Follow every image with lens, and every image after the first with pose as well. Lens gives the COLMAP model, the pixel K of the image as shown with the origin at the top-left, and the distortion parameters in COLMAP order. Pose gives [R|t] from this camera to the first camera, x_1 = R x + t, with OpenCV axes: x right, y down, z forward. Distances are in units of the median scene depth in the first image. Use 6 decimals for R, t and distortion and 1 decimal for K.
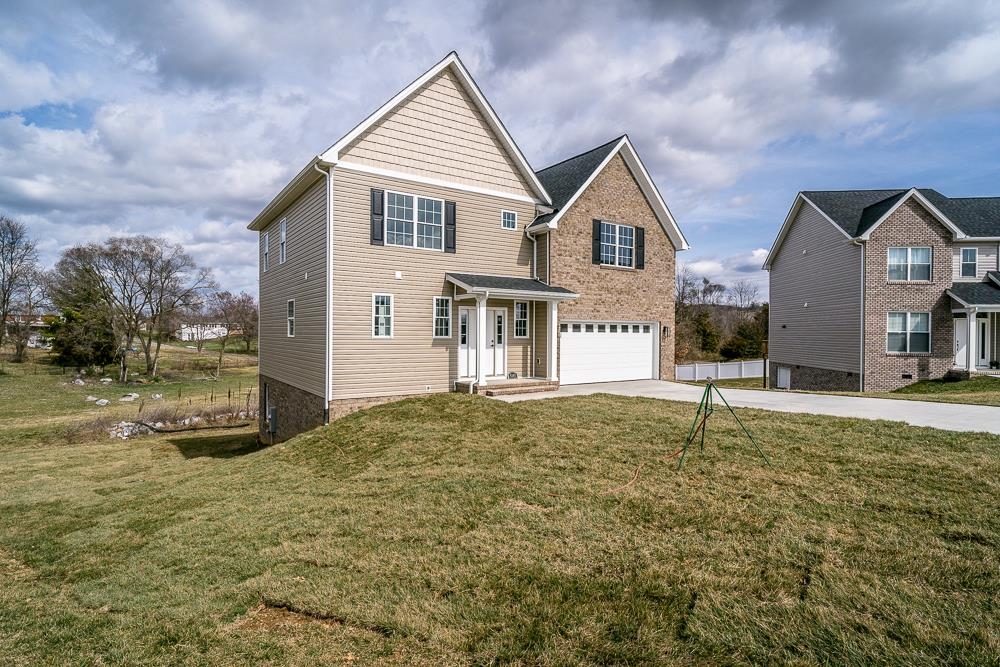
lens RADIAL K [[517.3, 0, 496.2], [0, 517.3, 333.6], [0, 0, 1]] dist [-0.004220, 0.001981]
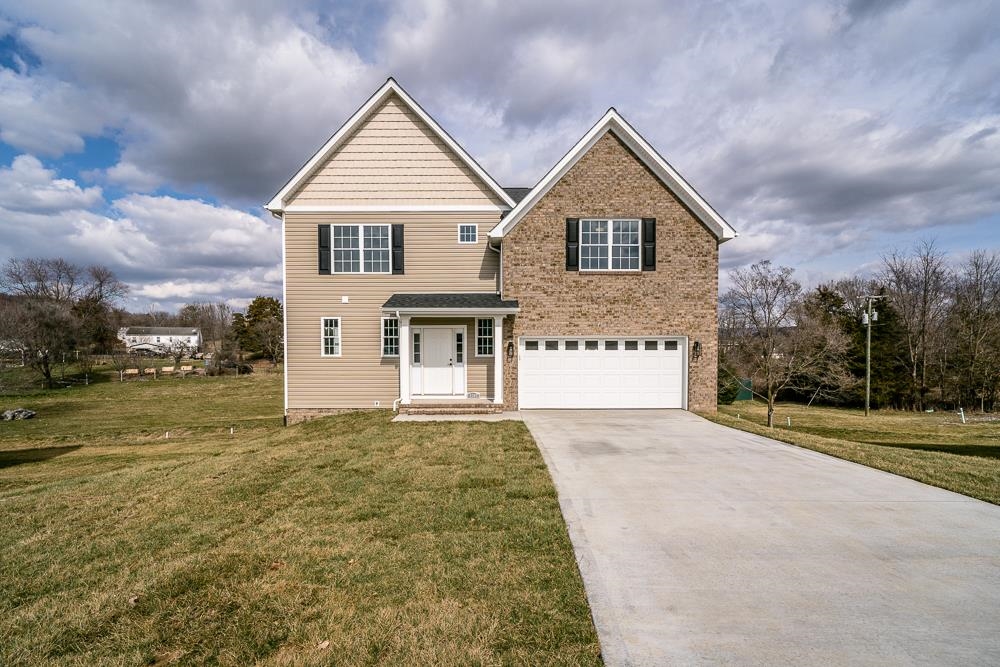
lens RADIAL K [[517.3, 0, 467.0], [0, 517.3, 361.0], [0, 0, 1]] dist [-0.004220, 0.001981]
pose [[0.823203, 0.009682, -0.567665, 0.571653], [0.004465, 0.999713, 0.023526, -0.006046], [0.567730, -0.021901, 0.822923, 0.206387]]
